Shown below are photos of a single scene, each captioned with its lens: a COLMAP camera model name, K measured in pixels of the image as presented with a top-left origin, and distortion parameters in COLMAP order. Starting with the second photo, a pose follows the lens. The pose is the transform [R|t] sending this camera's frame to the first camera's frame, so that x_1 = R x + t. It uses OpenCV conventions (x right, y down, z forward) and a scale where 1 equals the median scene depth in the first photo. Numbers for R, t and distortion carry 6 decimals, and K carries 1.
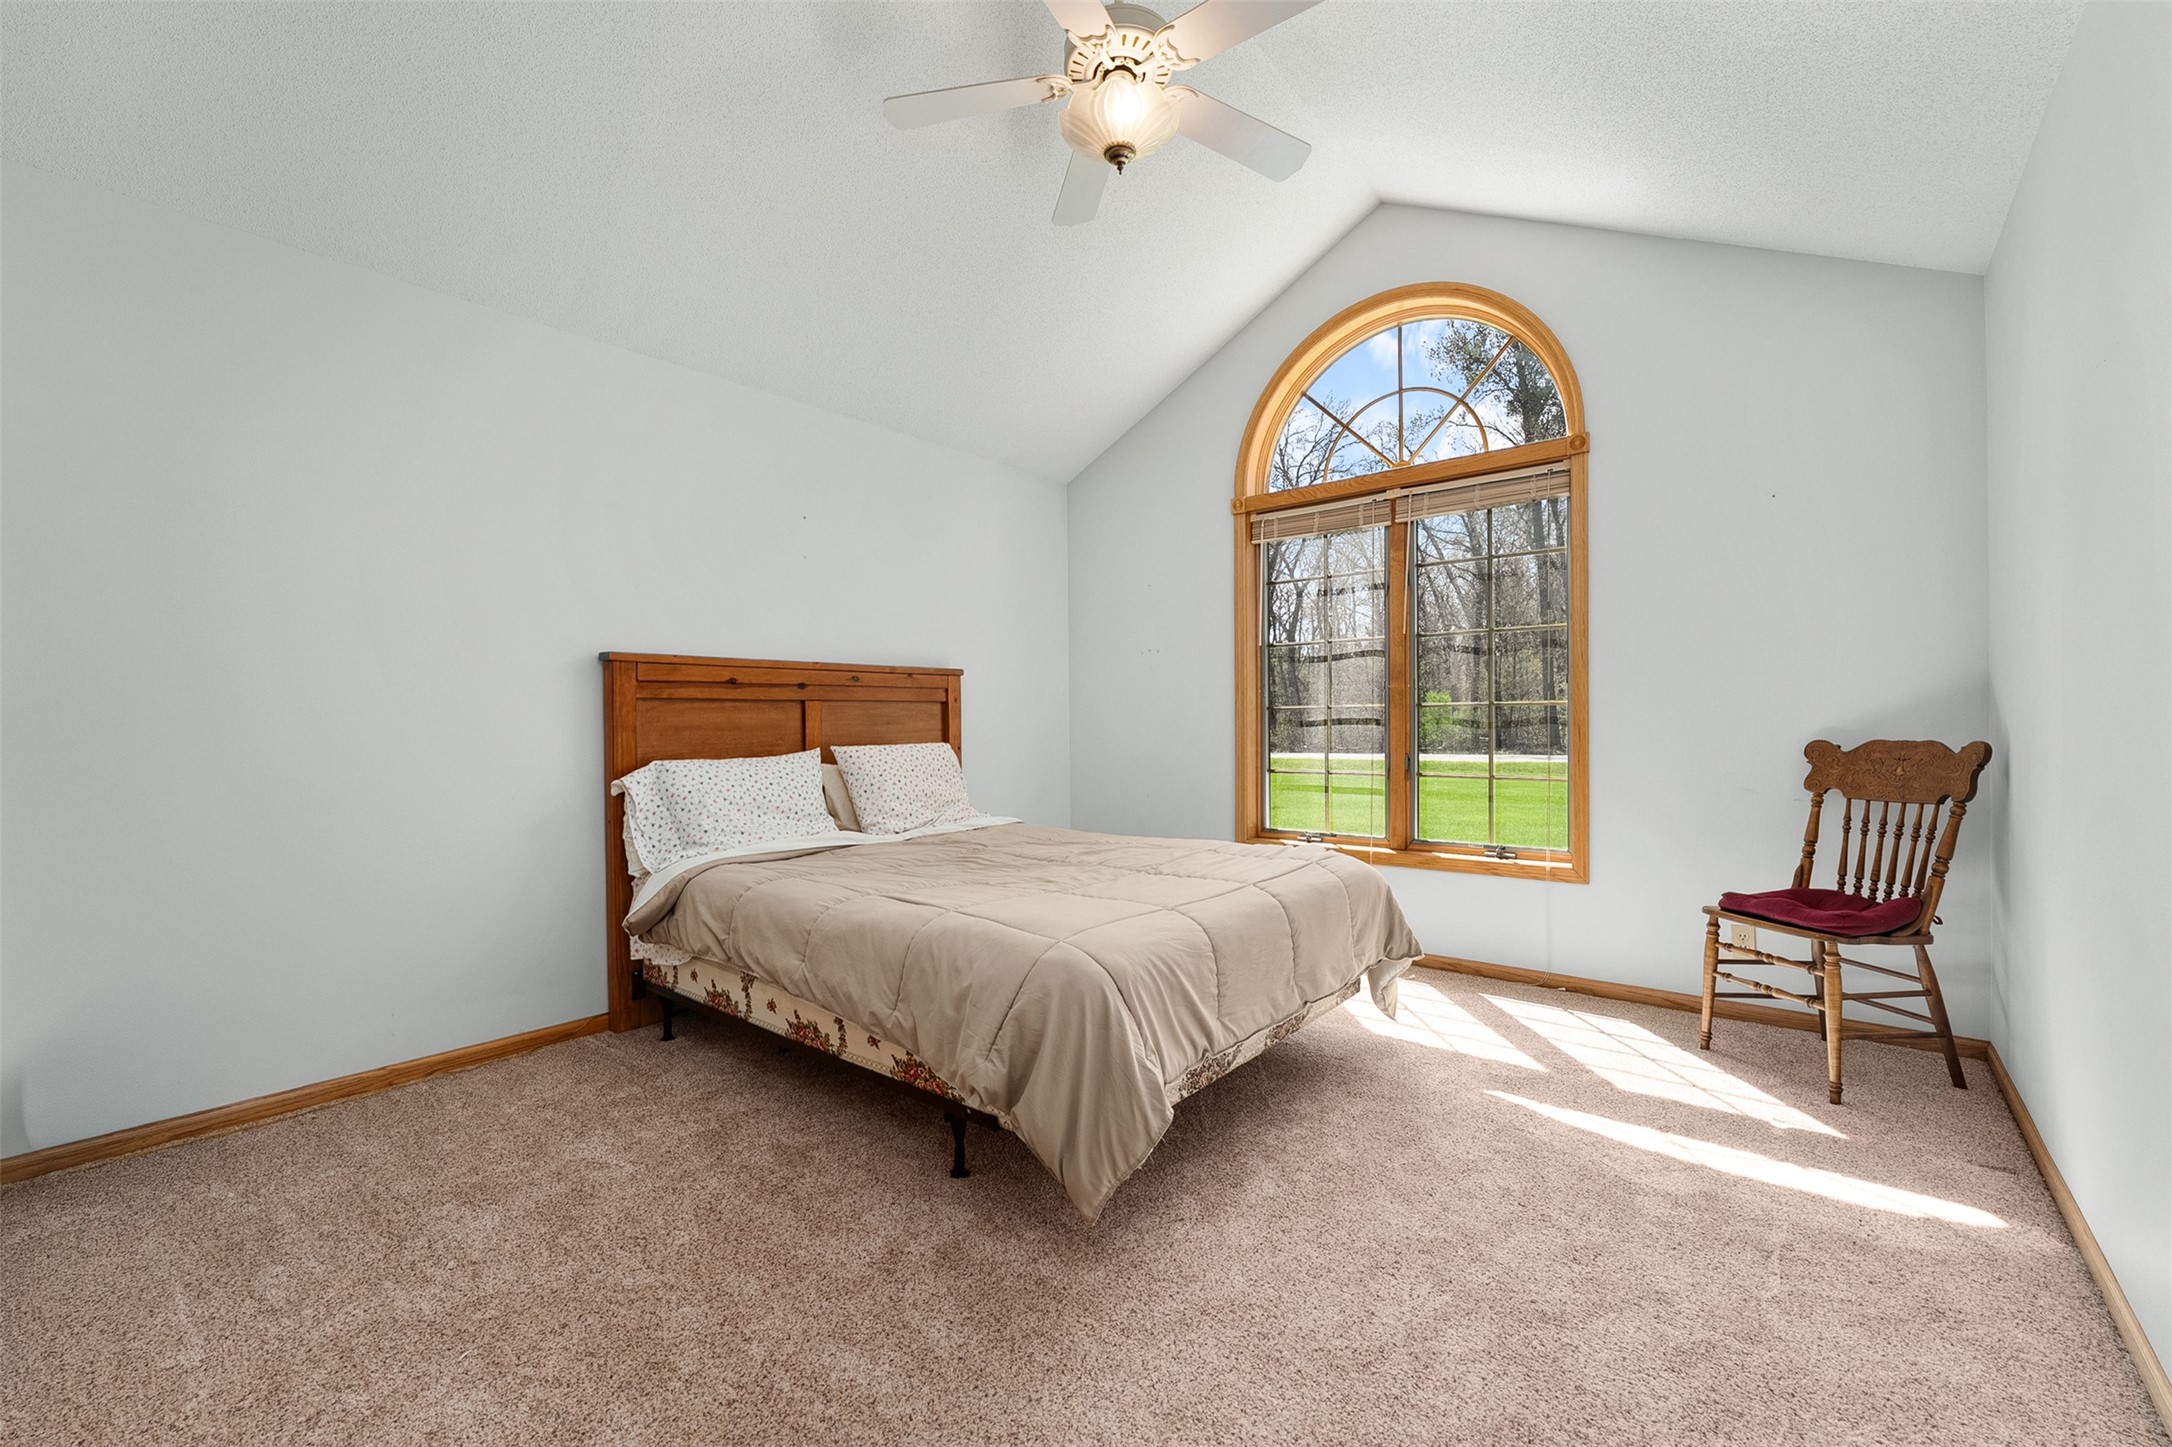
lens RADIAL K [[879.8, 0, 1084.2], [0, 879.8, 705.8], [0, 0, 1]] dist [-0.000686, -0.000159]
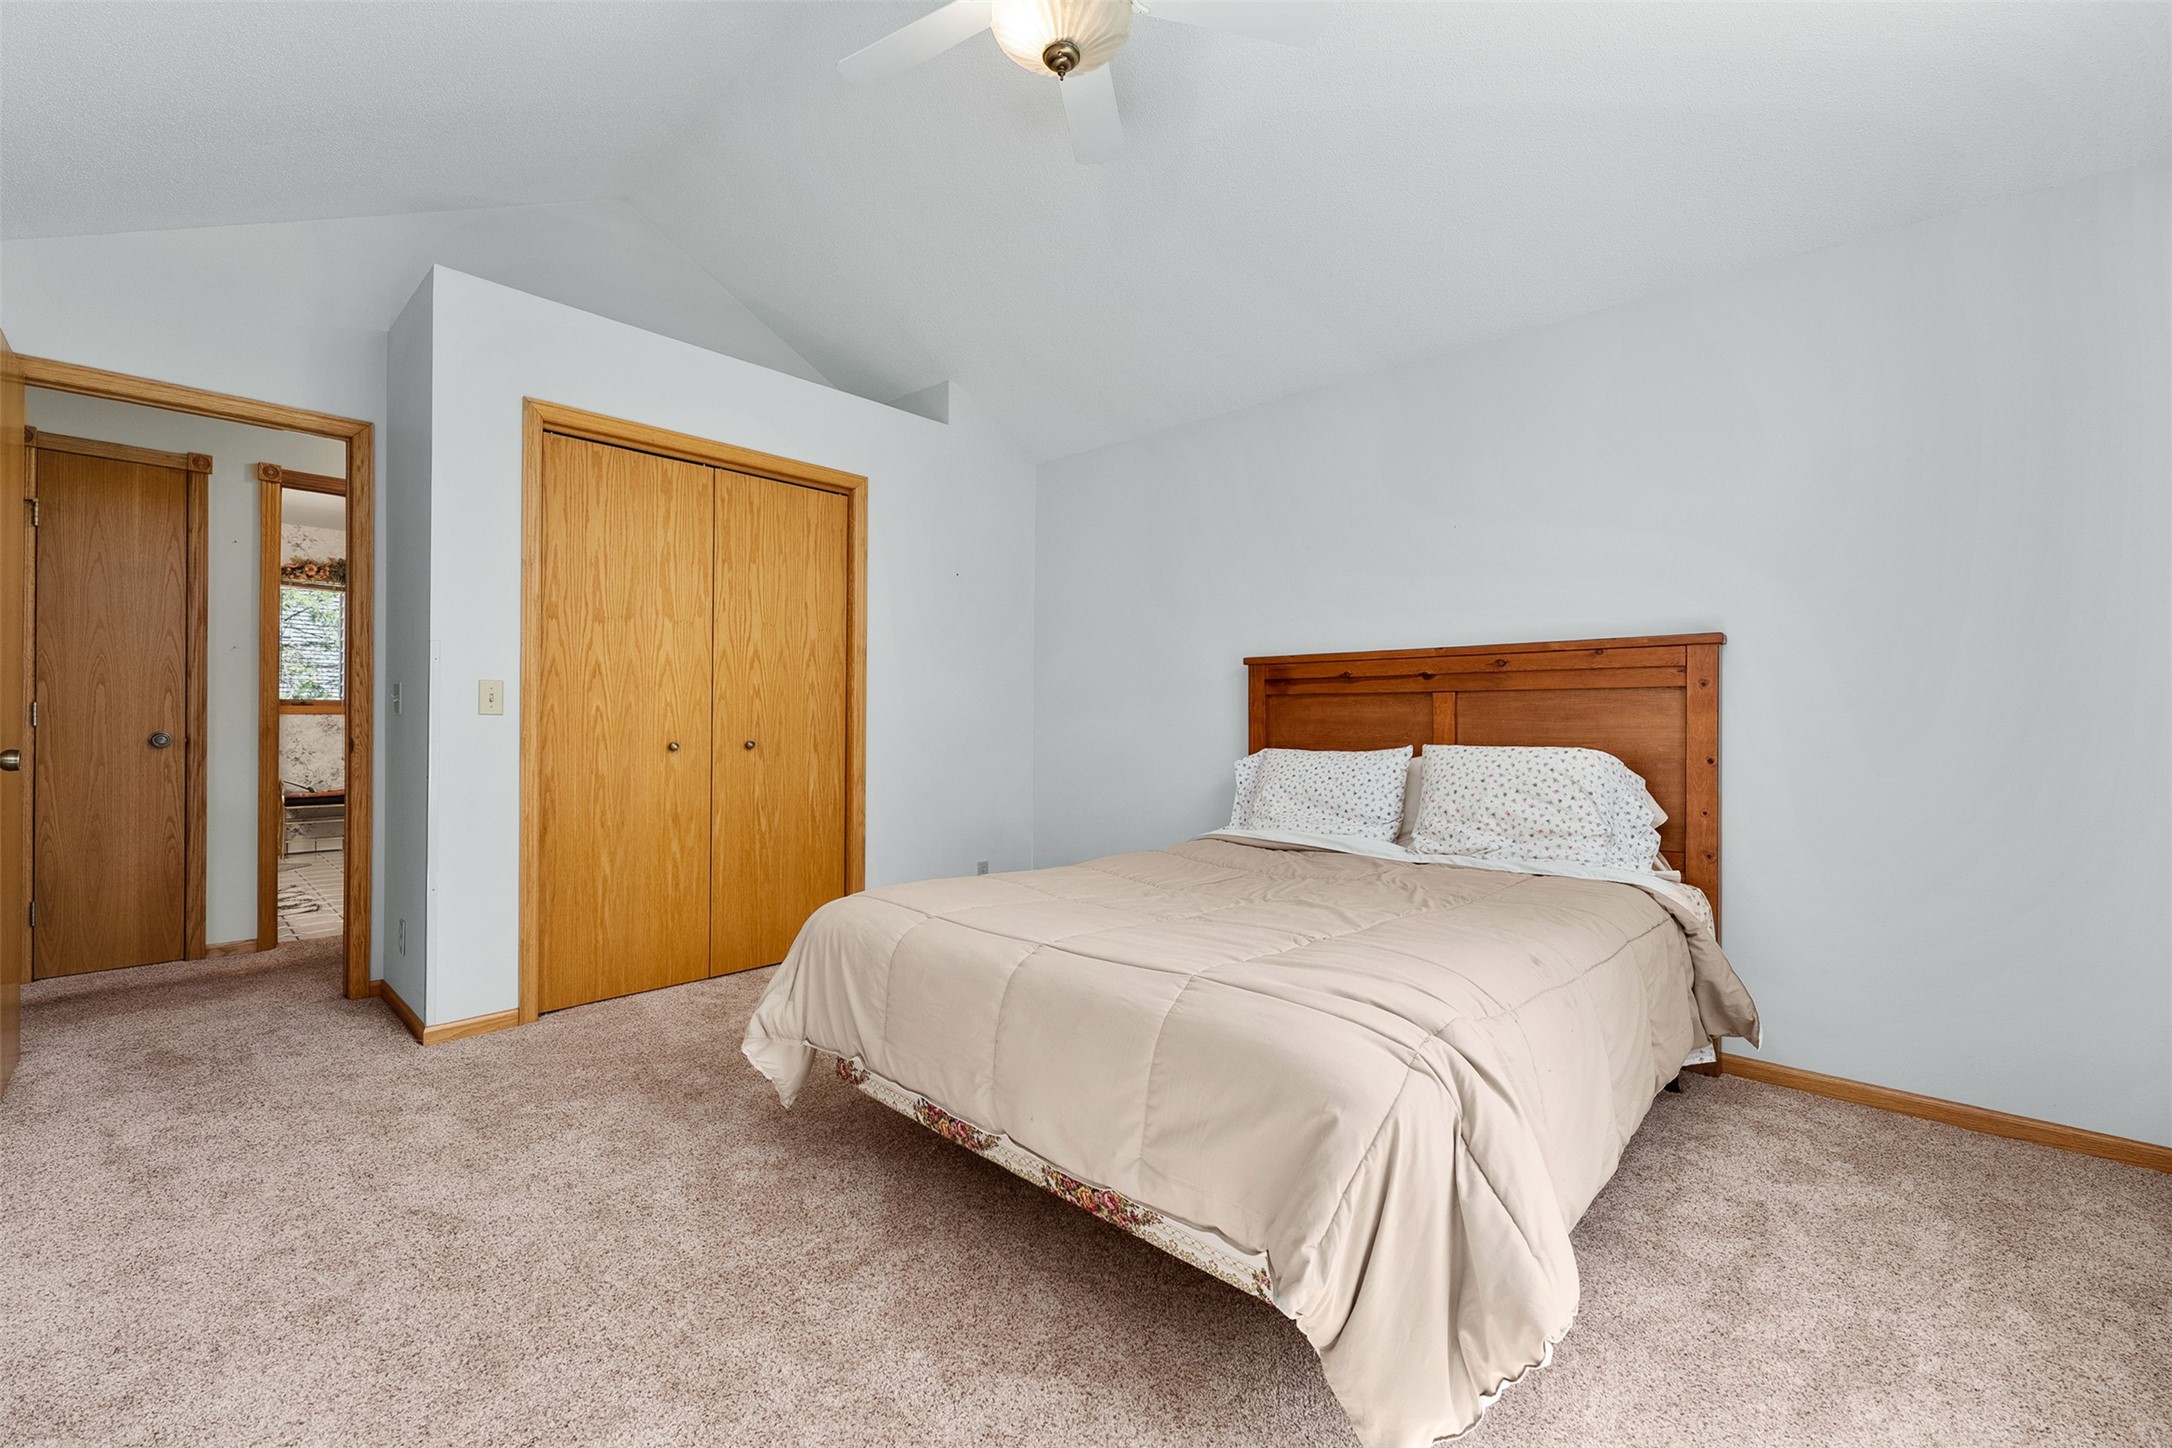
lens RADIAL K [[879.8, 0, 1084.2], [0, 879.8, 706.3], [0, 0, 1]] dist [-0.000686, -0.000159]
pose [[-0.053688, -0.003298, -0.998552, 0.627035], [0.012665, 0.999912, -0.003984, 0.007389], [0.998477, -0.012860, -0.053642, 0.744891]]
